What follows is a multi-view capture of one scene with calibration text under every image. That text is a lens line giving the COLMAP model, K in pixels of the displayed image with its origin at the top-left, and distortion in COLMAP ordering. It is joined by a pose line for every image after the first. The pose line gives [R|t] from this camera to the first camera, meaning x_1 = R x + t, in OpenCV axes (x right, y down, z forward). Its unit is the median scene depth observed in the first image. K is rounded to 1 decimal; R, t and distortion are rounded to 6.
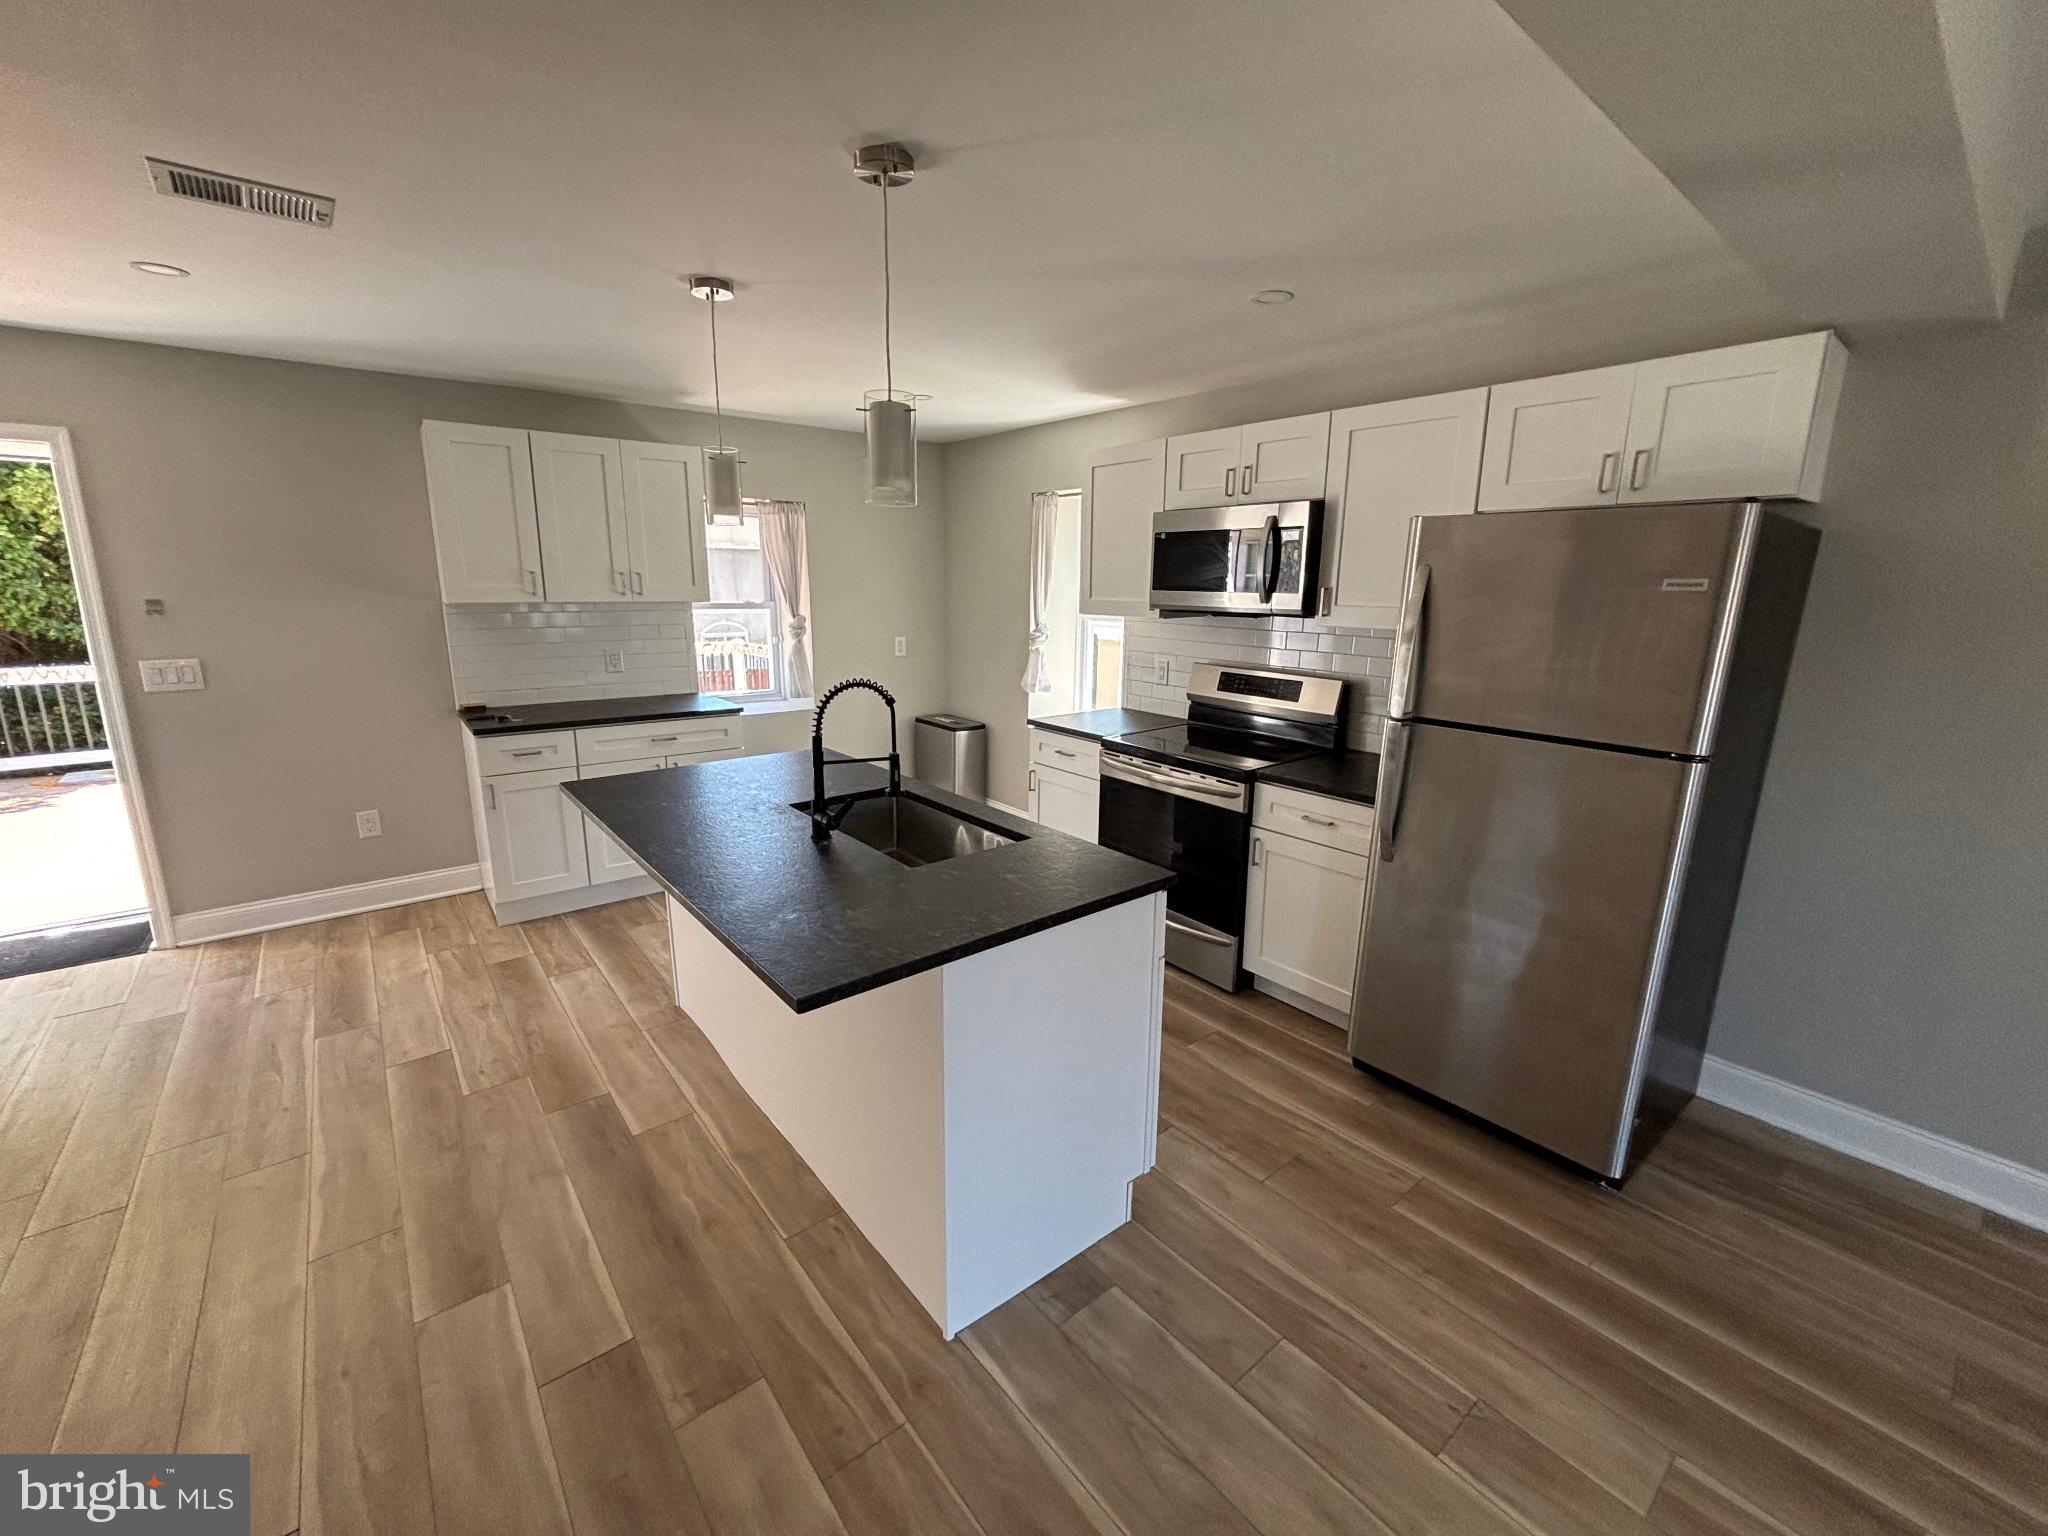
lens RADIAL K [[836.6, 0, 1017.5], [0, 836.6, 763.0], [0, 0, 1]] dist [-0.000574, 0.000038]
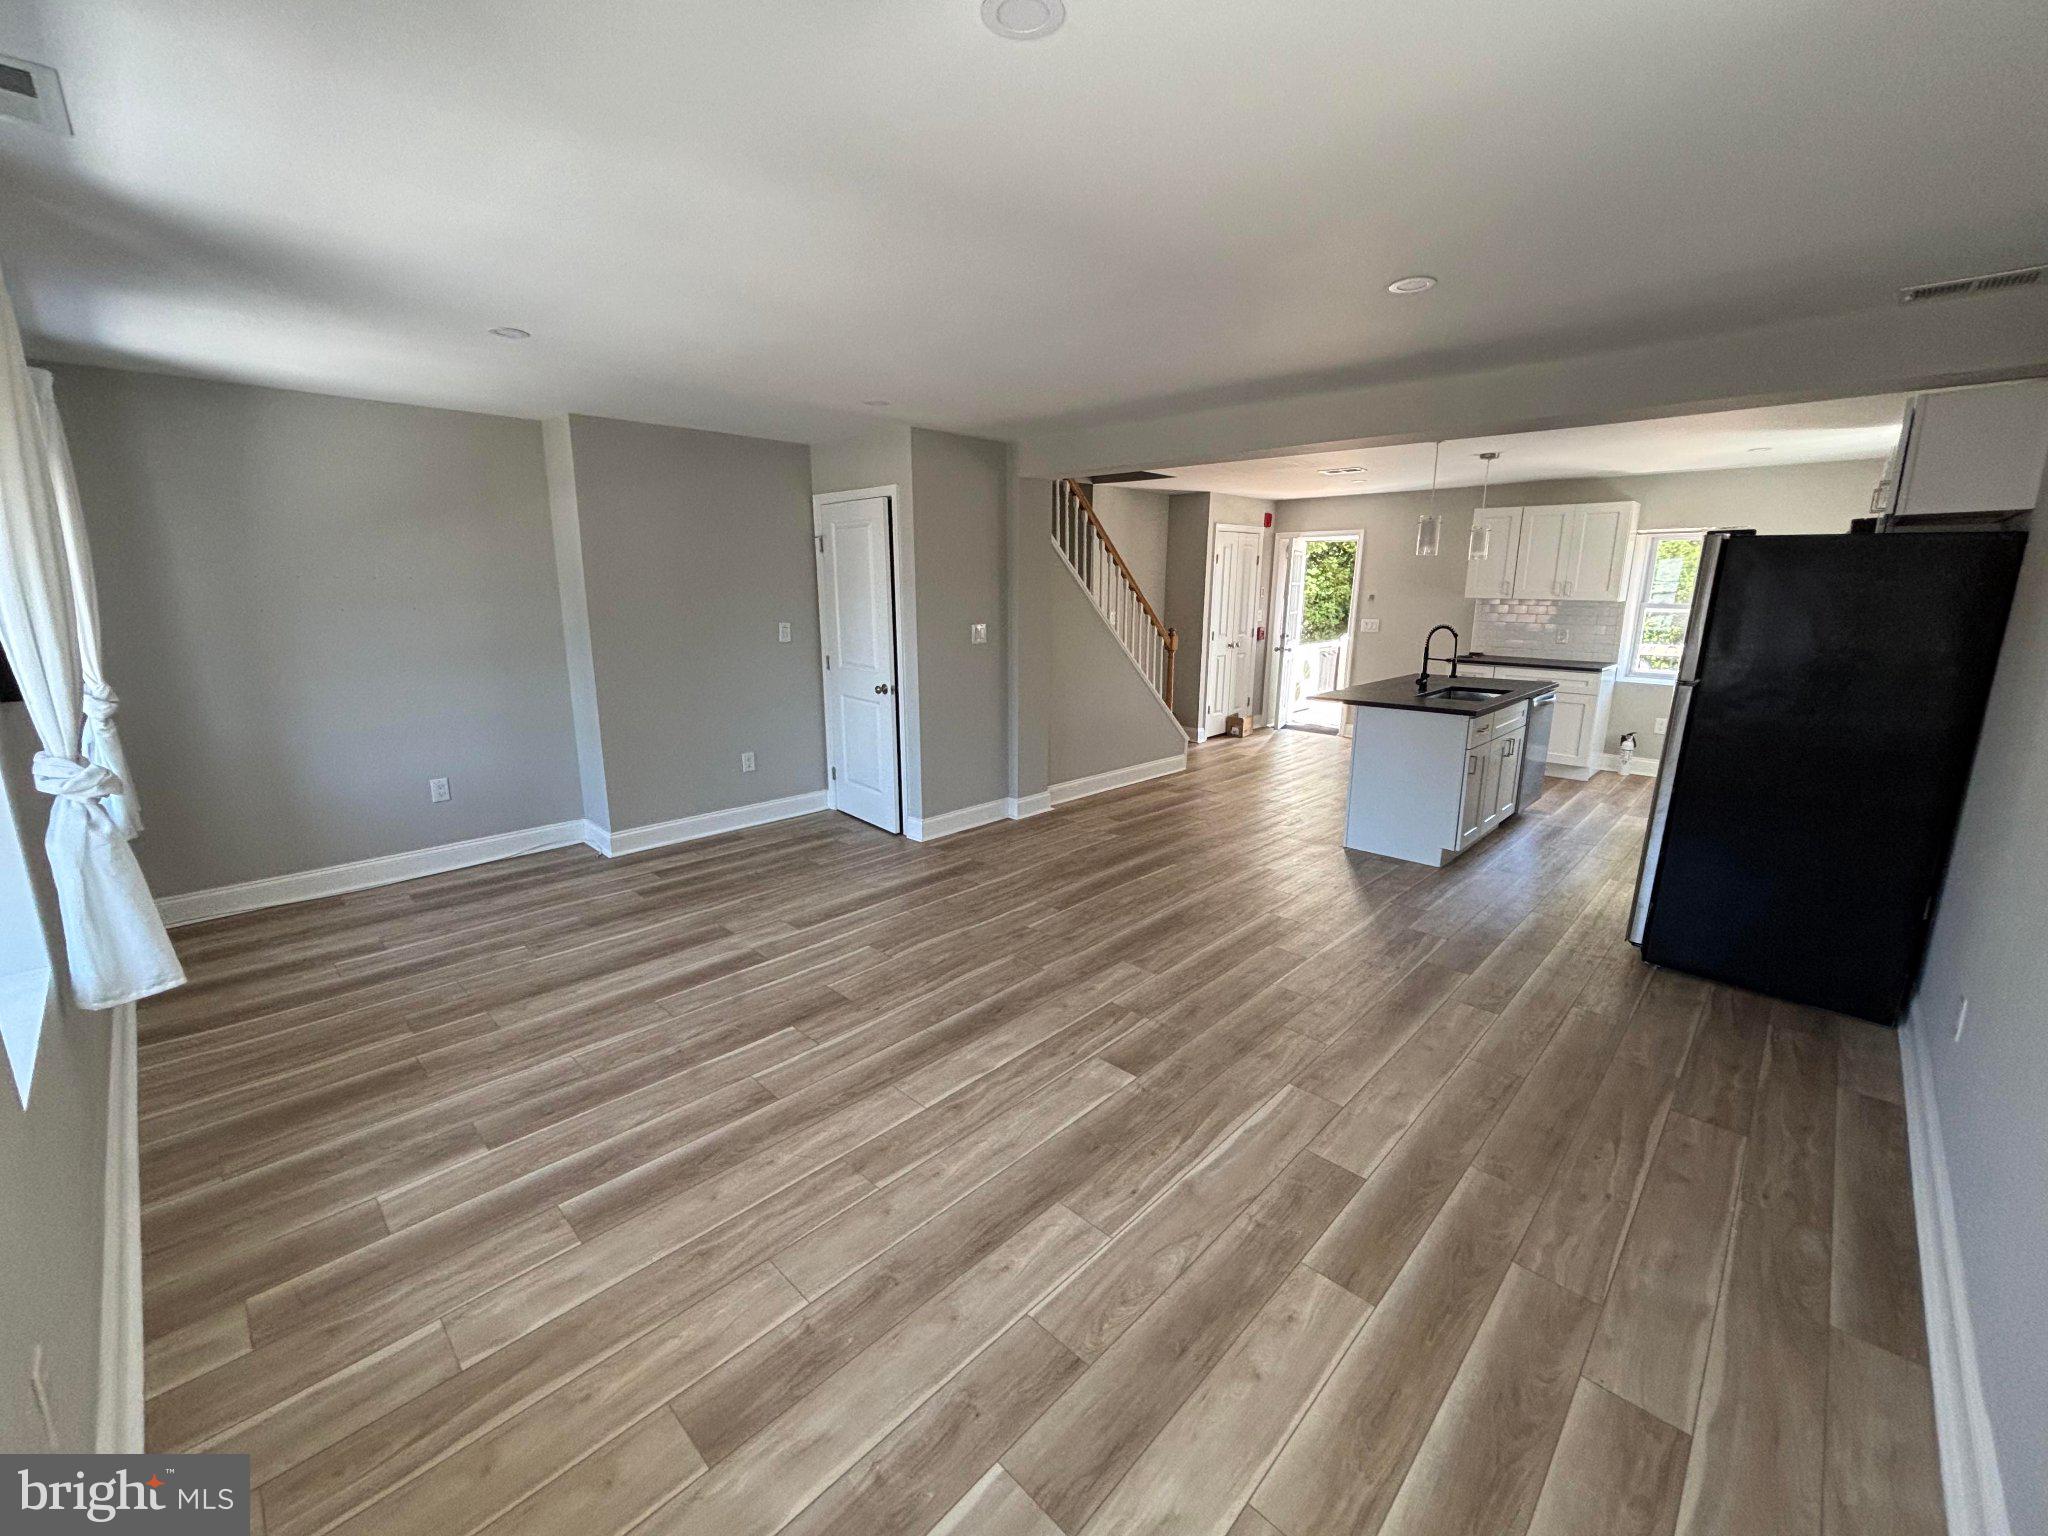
lens RADIAL K [[836.6, 0, 1017.5], [0, 836.6, 763.0], [0, 0, 1]] dist [-0.000574, 0.000038]
pose [[0.124680, 0.200323, -0.971764, 1.341254], [-0.218219, 0.960962, 0.170098, 0.088433], [0.967903, 0.190849, 0.163527, -0.322956]]
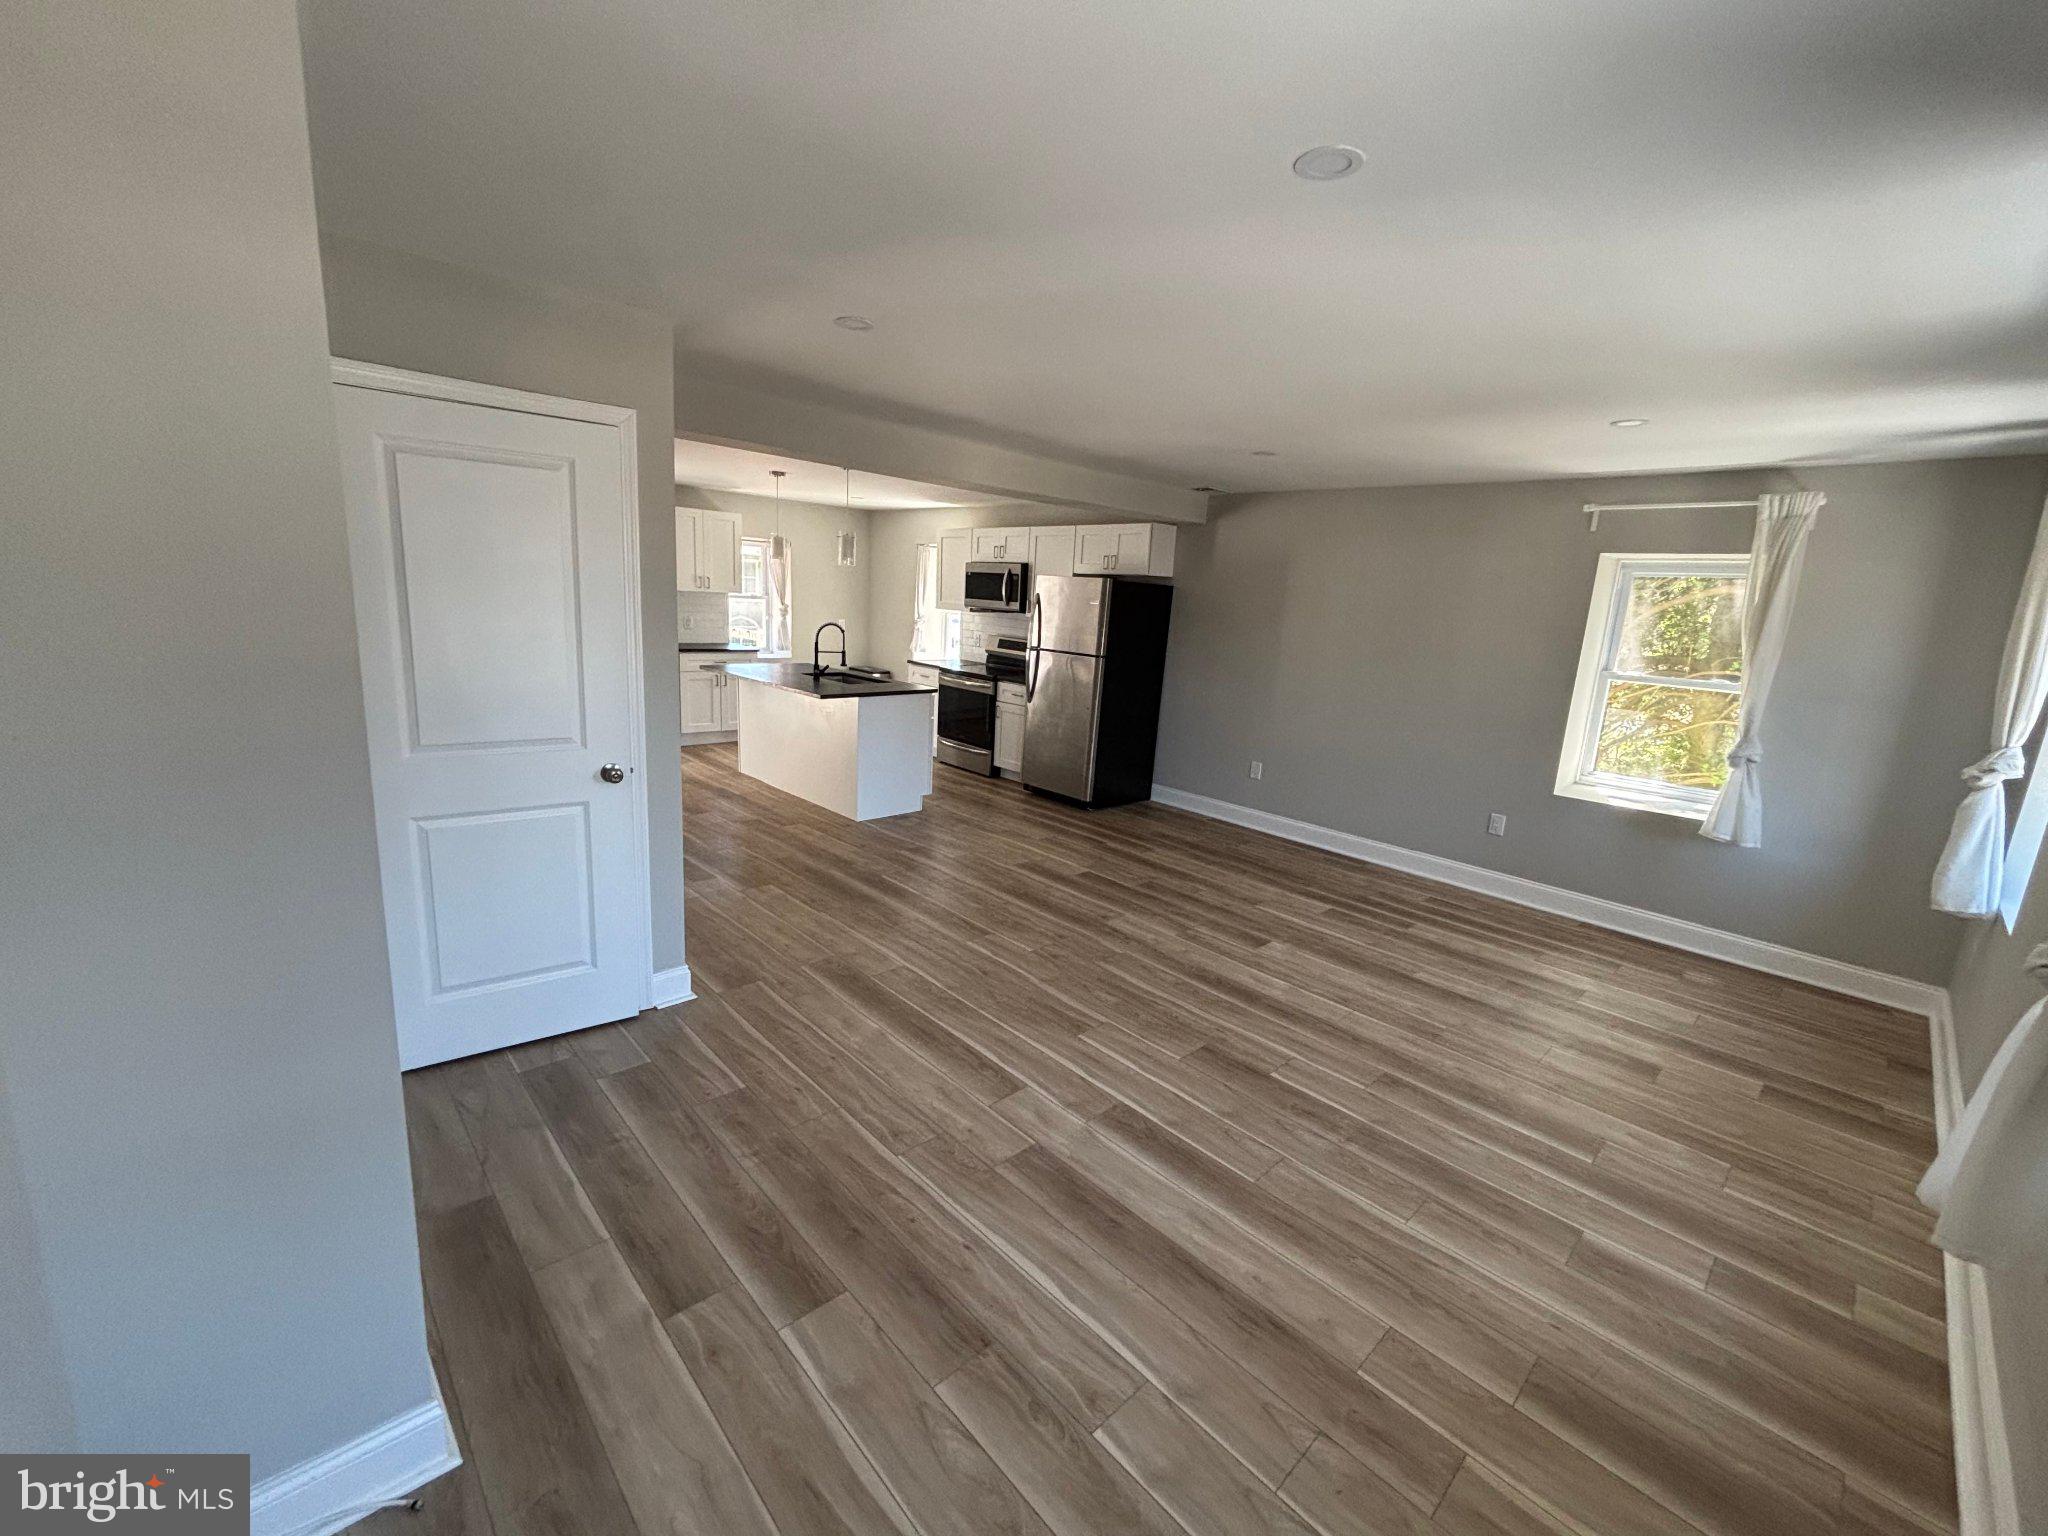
lens RADIAL K [[836.6, 0, 1017.5], [0, 836.6, 763.0], [0, 0, 1]] dist [-0.000574, 0.000038]
pose [[0.995849, 0.030102, 0.085895, 0.134309], [-0.028958, 0.999475, -0.014532, 0.260533], [-0.086288, 0.011984, 0.996198, -1.221997]]
